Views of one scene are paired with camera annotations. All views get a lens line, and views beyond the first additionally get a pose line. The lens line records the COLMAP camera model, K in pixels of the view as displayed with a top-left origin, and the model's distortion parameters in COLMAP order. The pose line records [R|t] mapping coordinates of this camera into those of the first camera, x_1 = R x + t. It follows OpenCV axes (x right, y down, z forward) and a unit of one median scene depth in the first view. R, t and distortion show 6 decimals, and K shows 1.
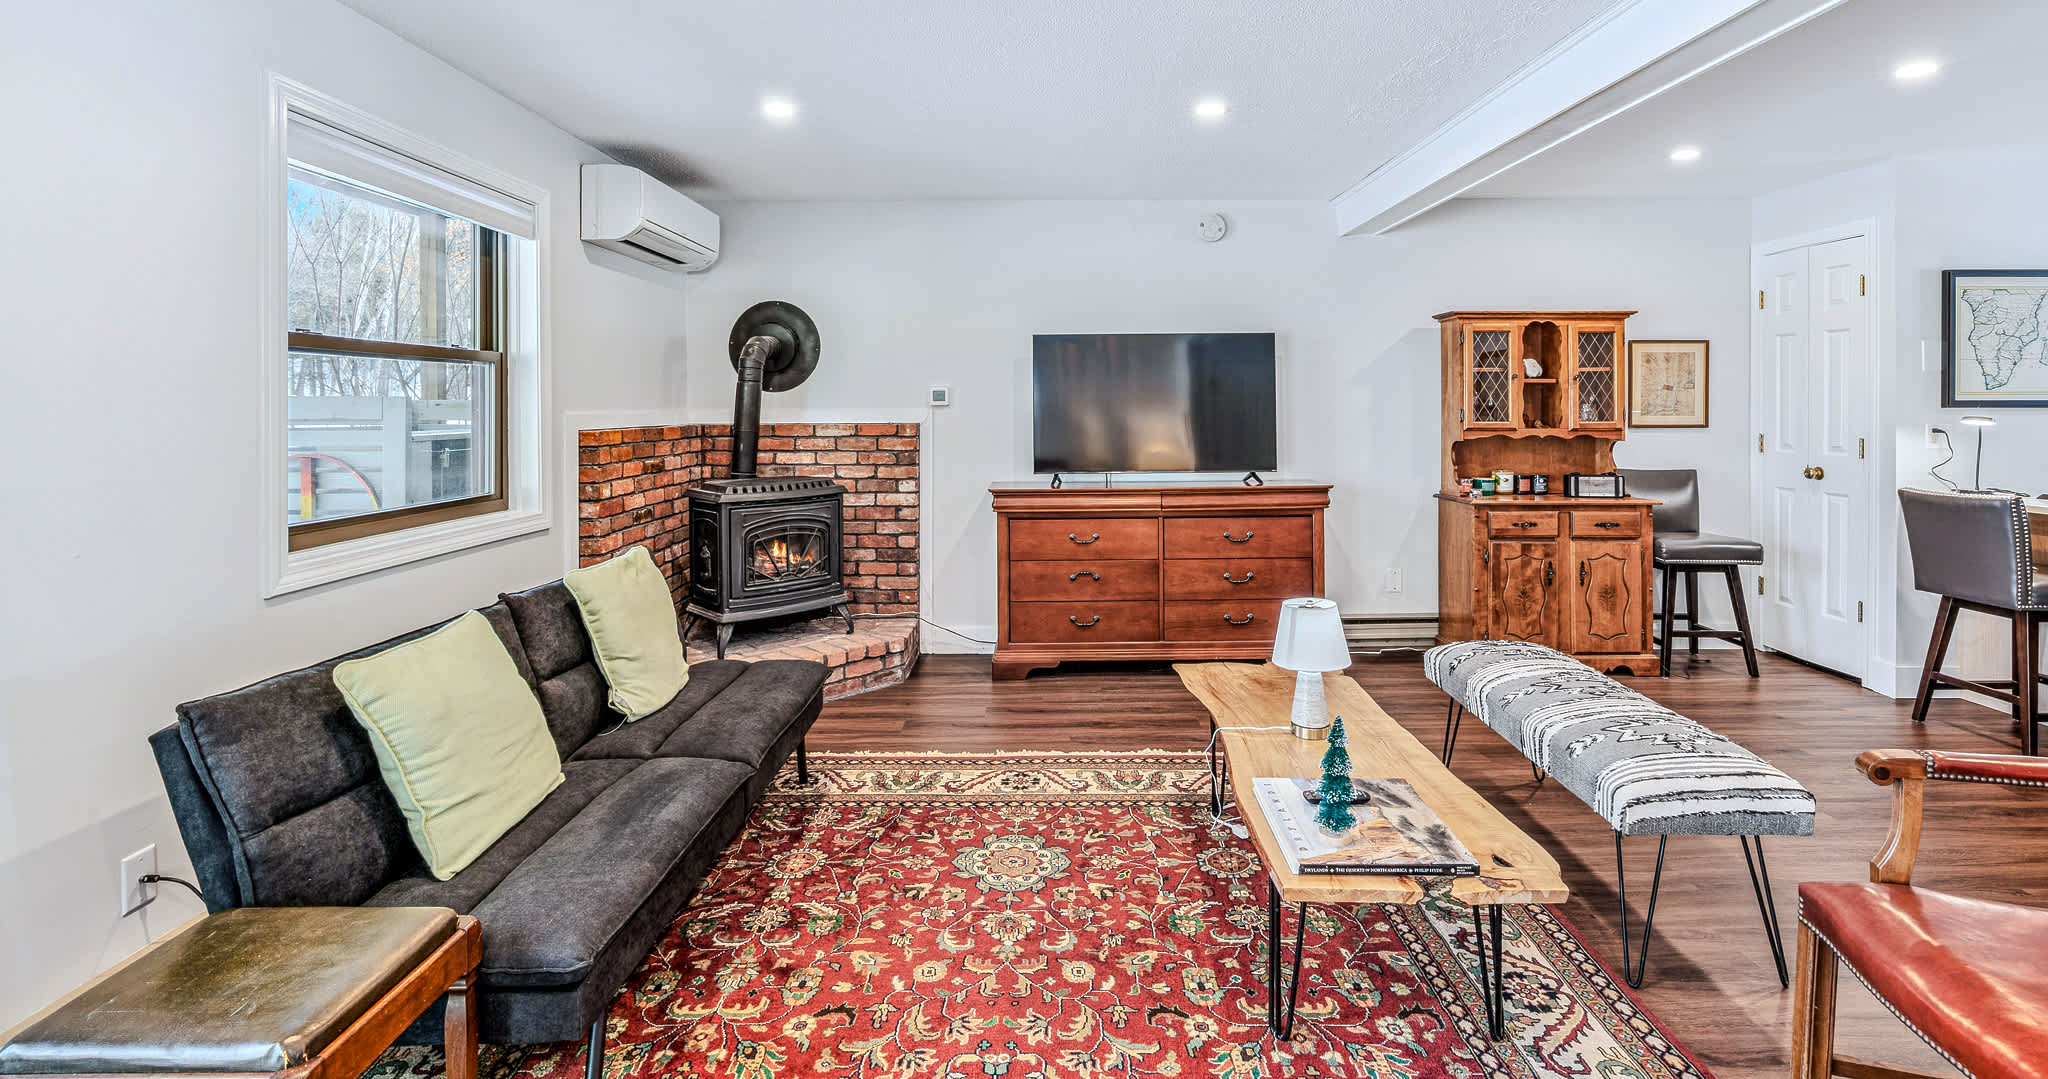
lens RADIAL K [[932.5, 0, 1051.8], [0, 932.5, 409.6], [0, 0, 1]] dist [-0.007525, 0.002855]
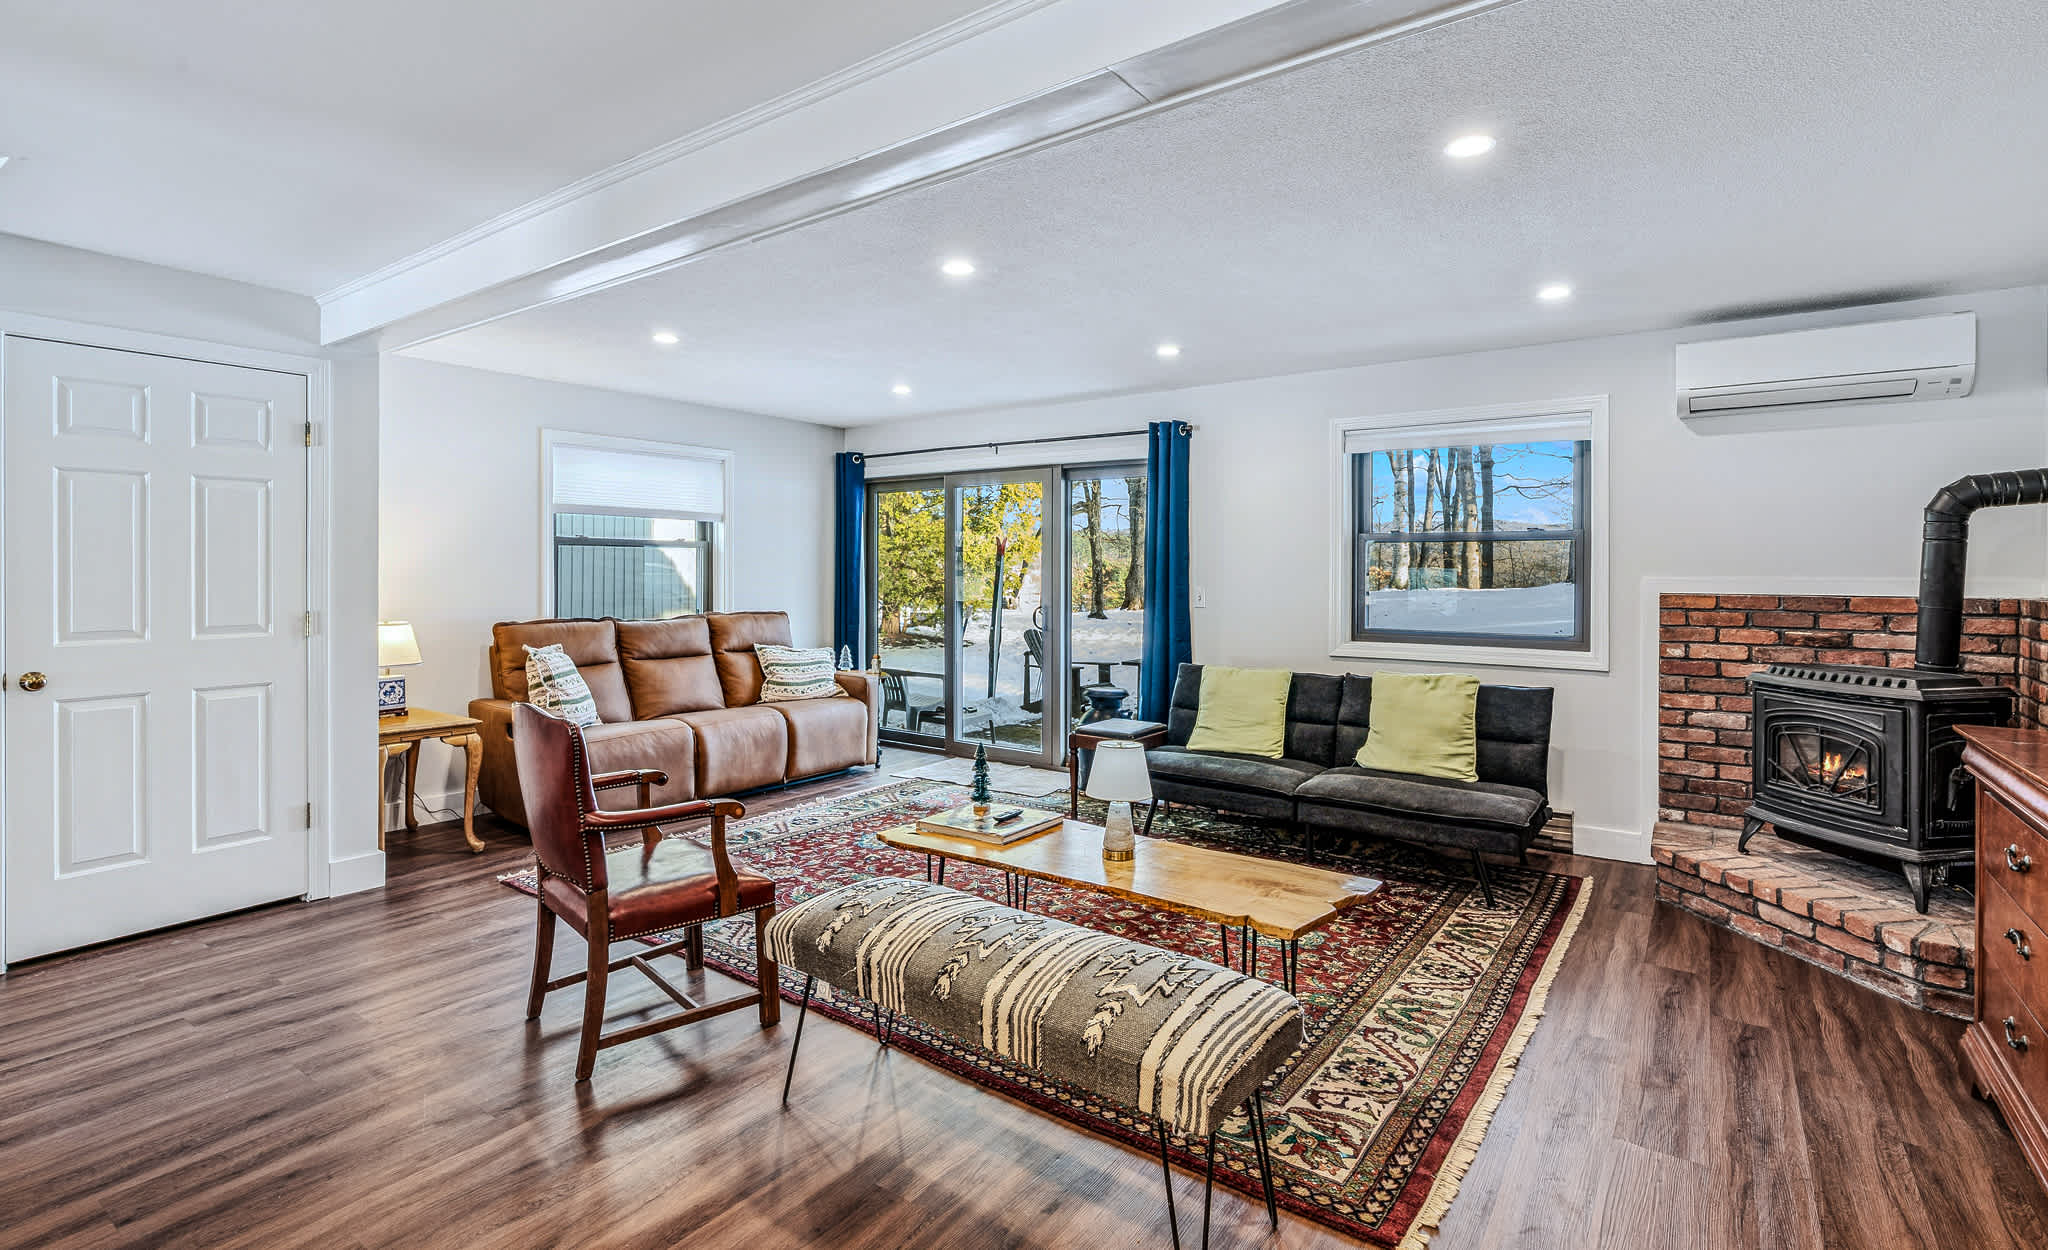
lens RADIAL K [[958.5, 0, 1038.5], [0, 958.5, 581.3], [0, 0, 1]] dist [-0.005873, 0.000003]
pose [[-0.585910, 0.012359, -0.810282, 0.759637], [-0.003952, 0.999828, 0.018107, -0.008796], [0.810366, 0.013812, -0.585761, 0.944855]]
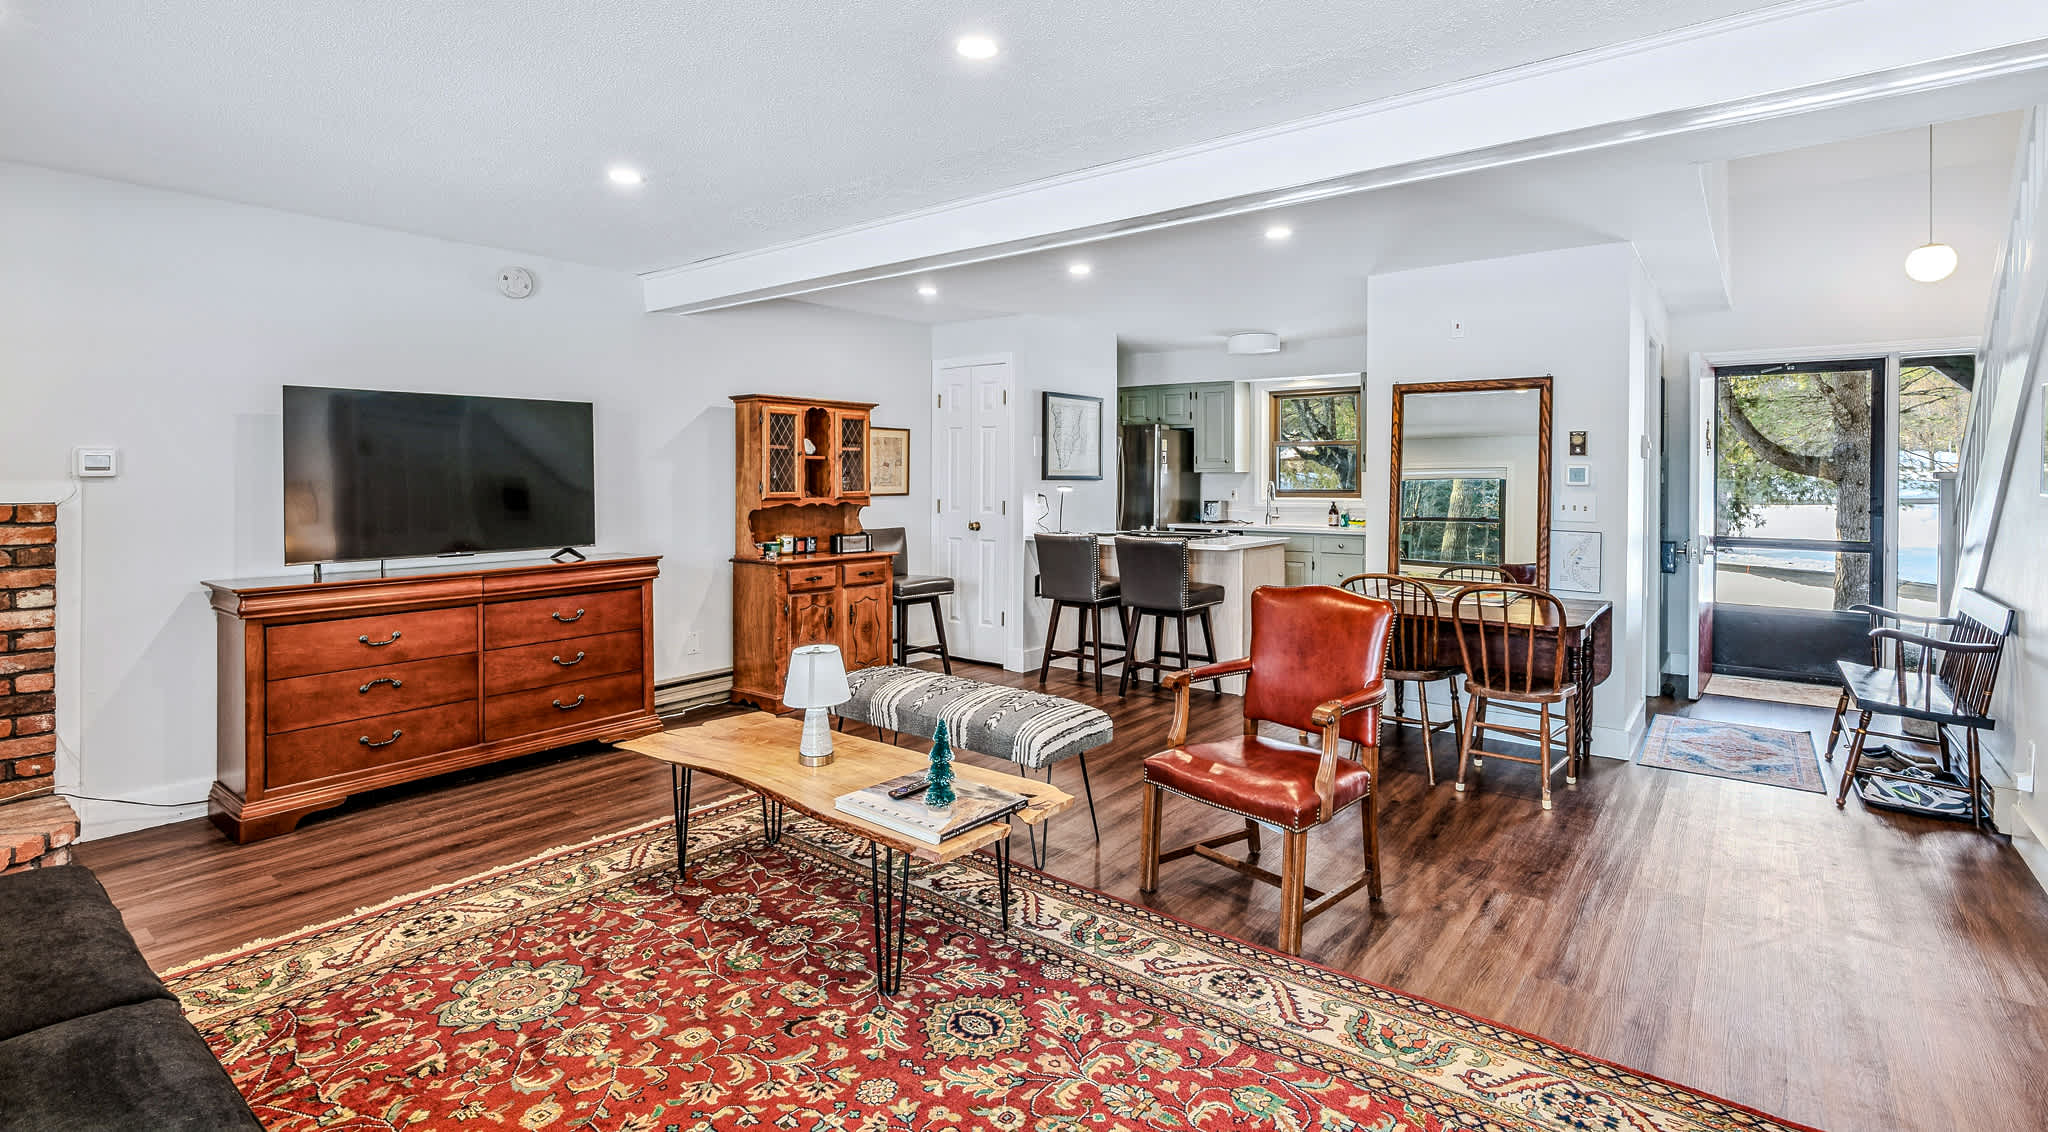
lens RADIAL K [[938.3, 0, 1038.1], [0, 938.3, 480.5], [0, 0, 1]] dist [-0.008218, 0.002880]
pose [[0.616893, -0.000087, 0.787047, -0.274696], [0.001131, 0.999999, -0.000776, -0.000312], [-0.787046, 0.001368, 0.616892, 0.038358]]
